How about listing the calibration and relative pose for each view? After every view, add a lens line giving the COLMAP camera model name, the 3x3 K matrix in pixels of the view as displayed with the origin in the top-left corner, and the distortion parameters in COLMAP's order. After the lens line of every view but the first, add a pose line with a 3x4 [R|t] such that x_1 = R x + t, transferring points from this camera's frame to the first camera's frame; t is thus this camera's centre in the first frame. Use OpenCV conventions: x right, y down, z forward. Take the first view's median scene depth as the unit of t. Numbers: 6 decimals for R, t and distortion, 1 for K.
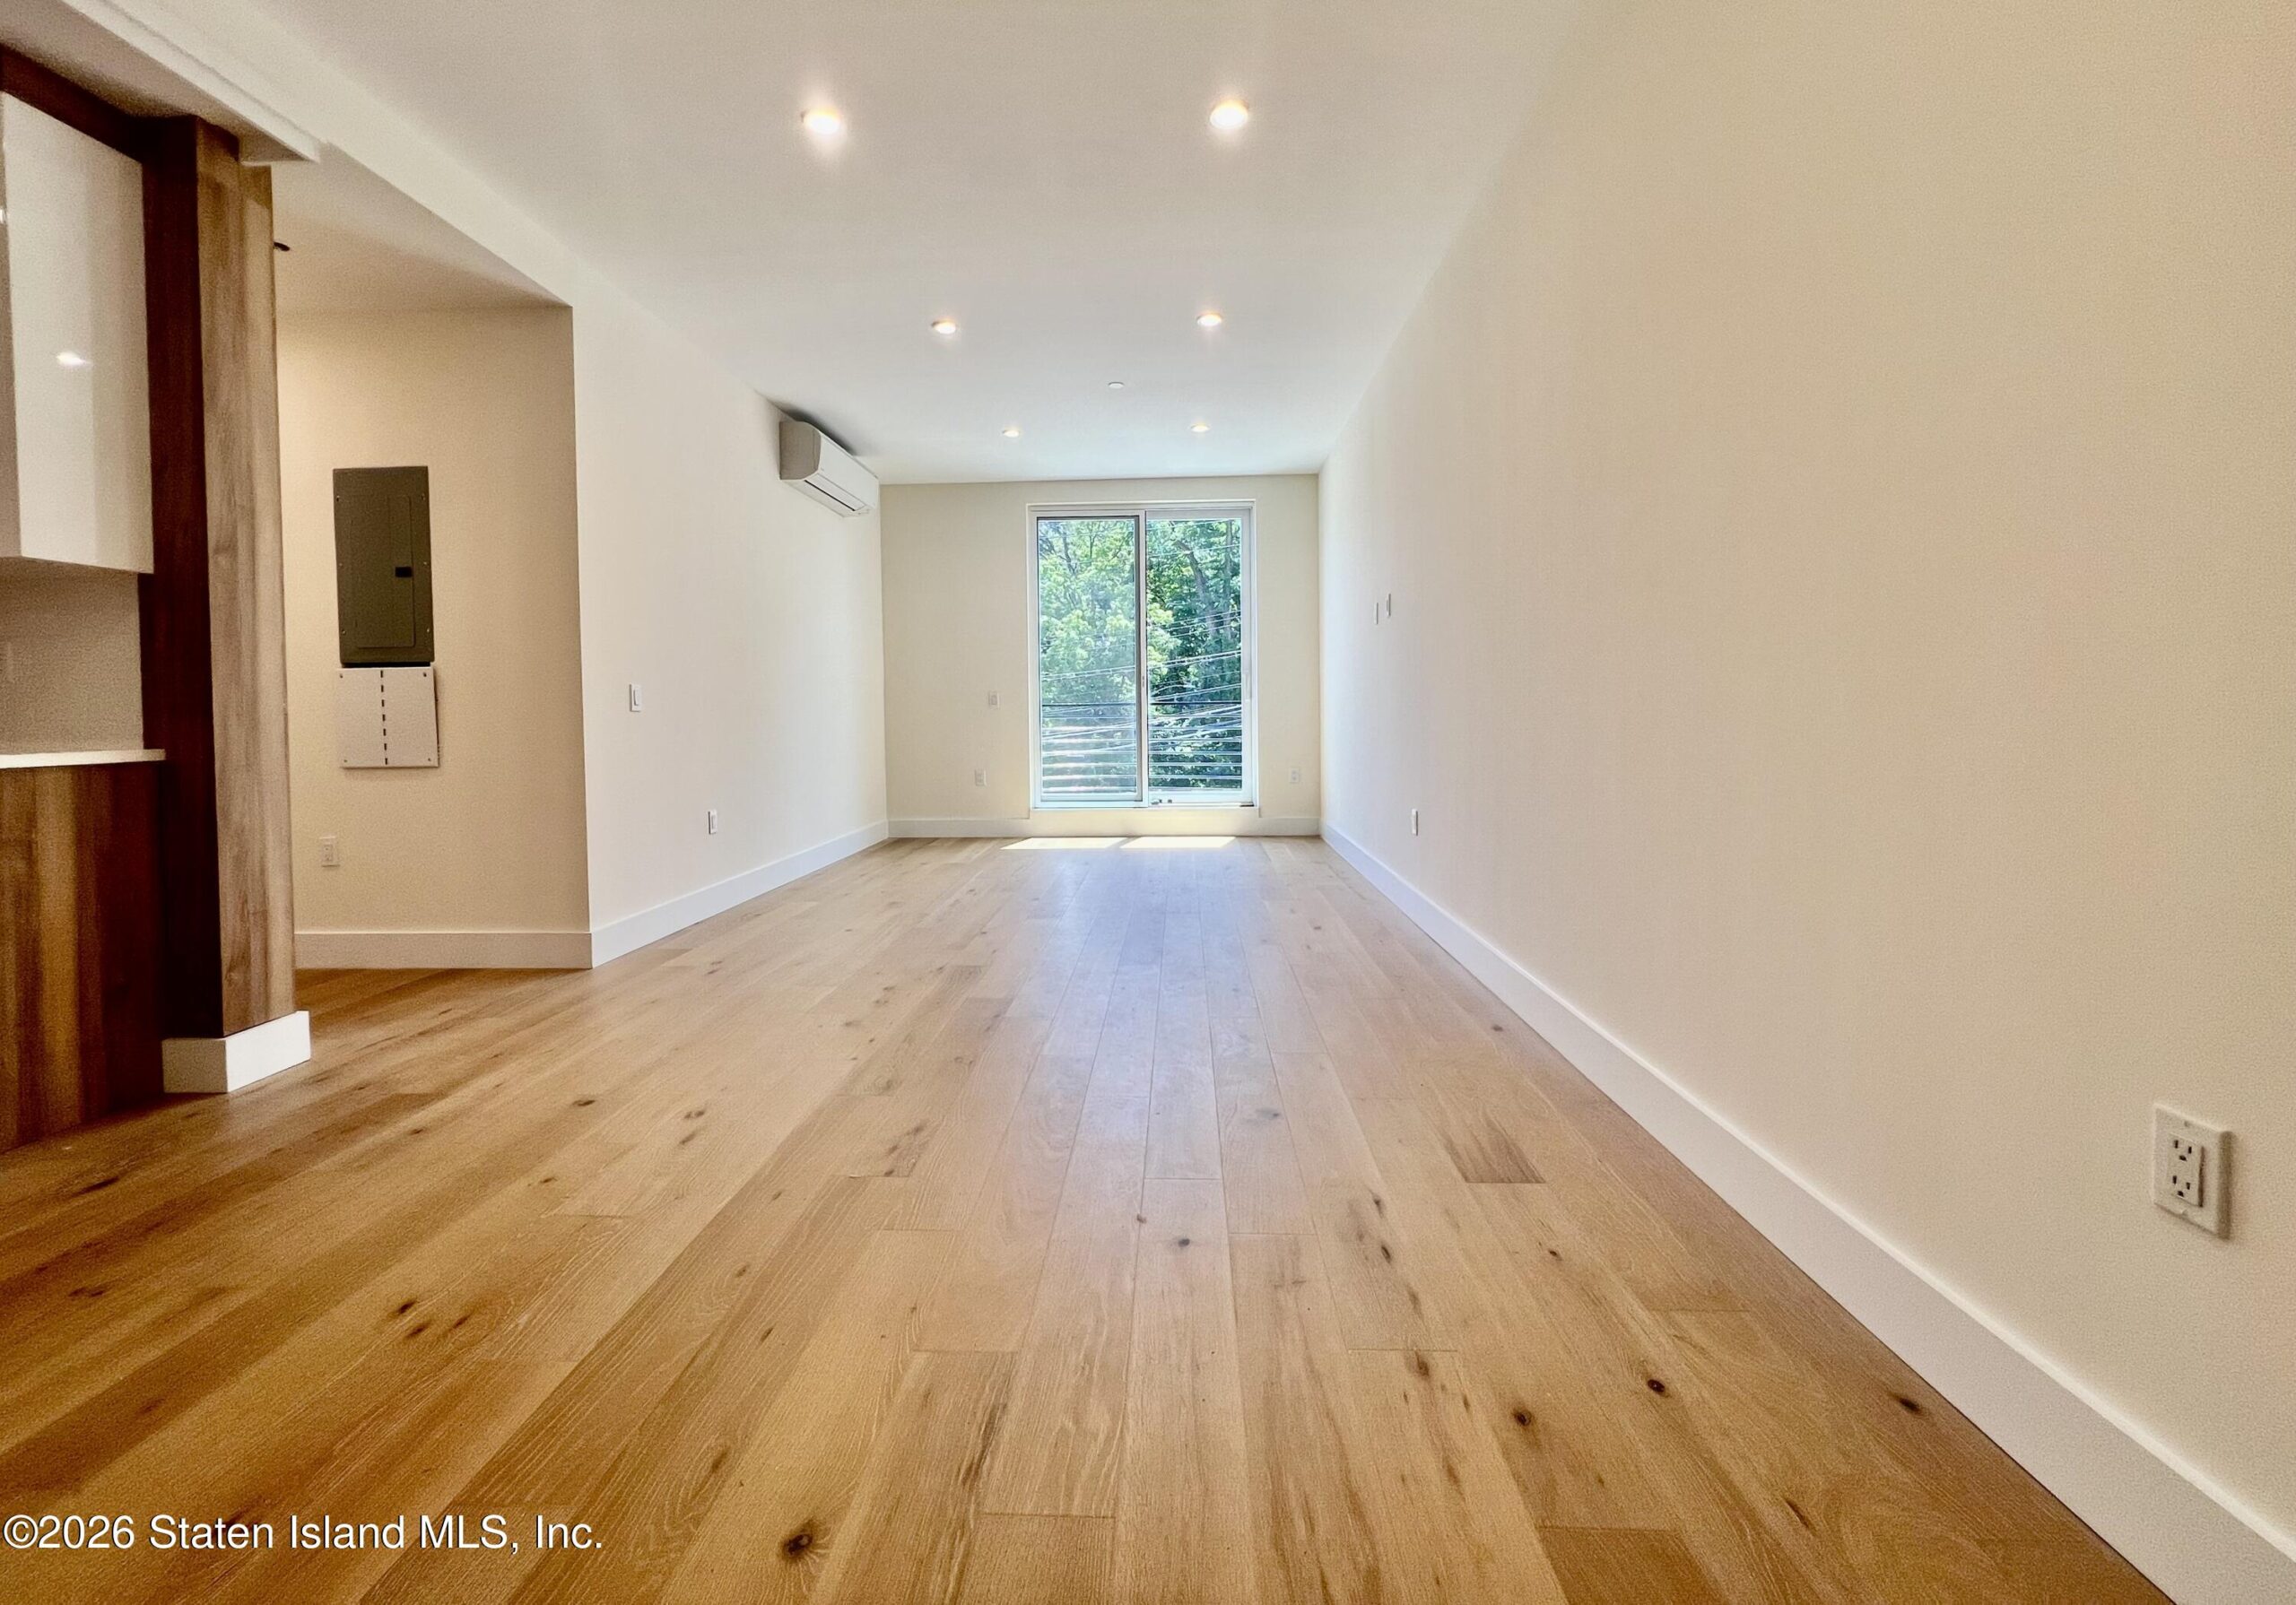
lens RADIAL K [[921.6, 0, 1112.6], [0, 921.6, 735.9], [0, 0, 1]] dist [-0.007128, -0.000296]
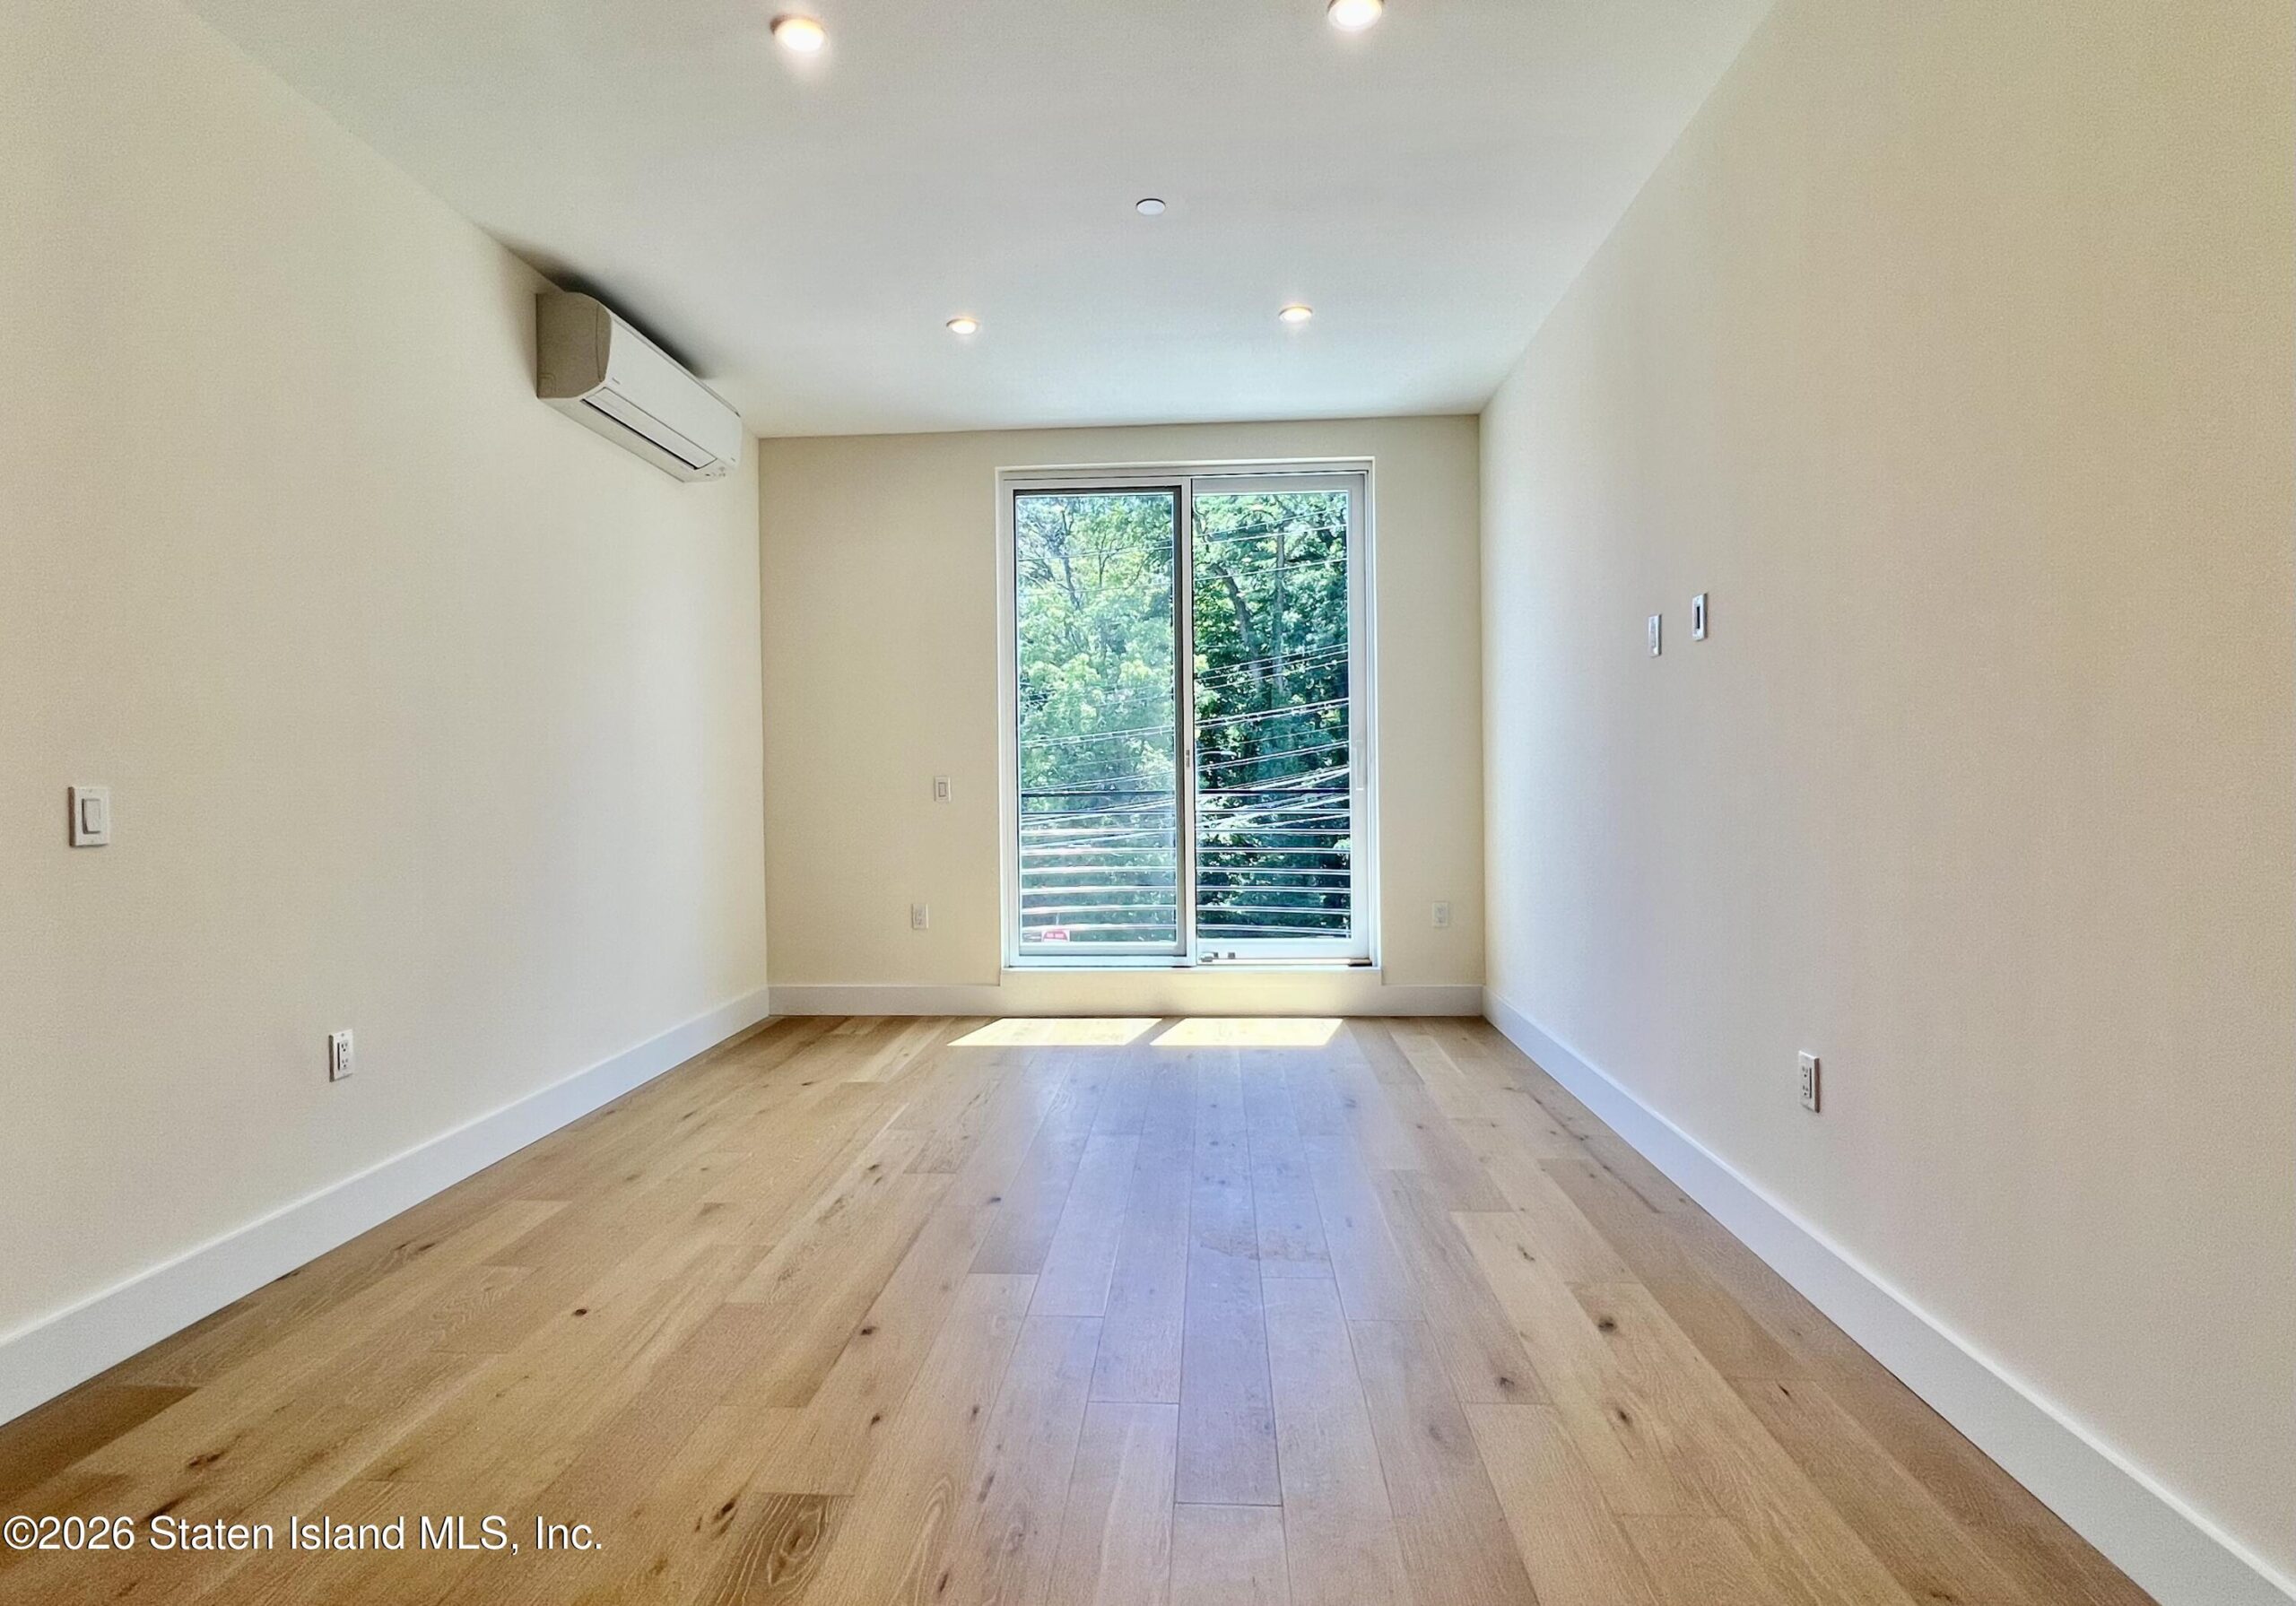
lens RADIAL K [[1137.8, 0, 1110.3], [0, 1137.8, 800.3], [0, 0, 1]] dist [-0.001007, 0.000039]
pose [[0.999898, 0.000023, -0.014301, -0.006843], [-0.000170, 0.999947, -0.010286, -0.023595], [0.014300, 0.010287, 0.999845, 0.246212]]
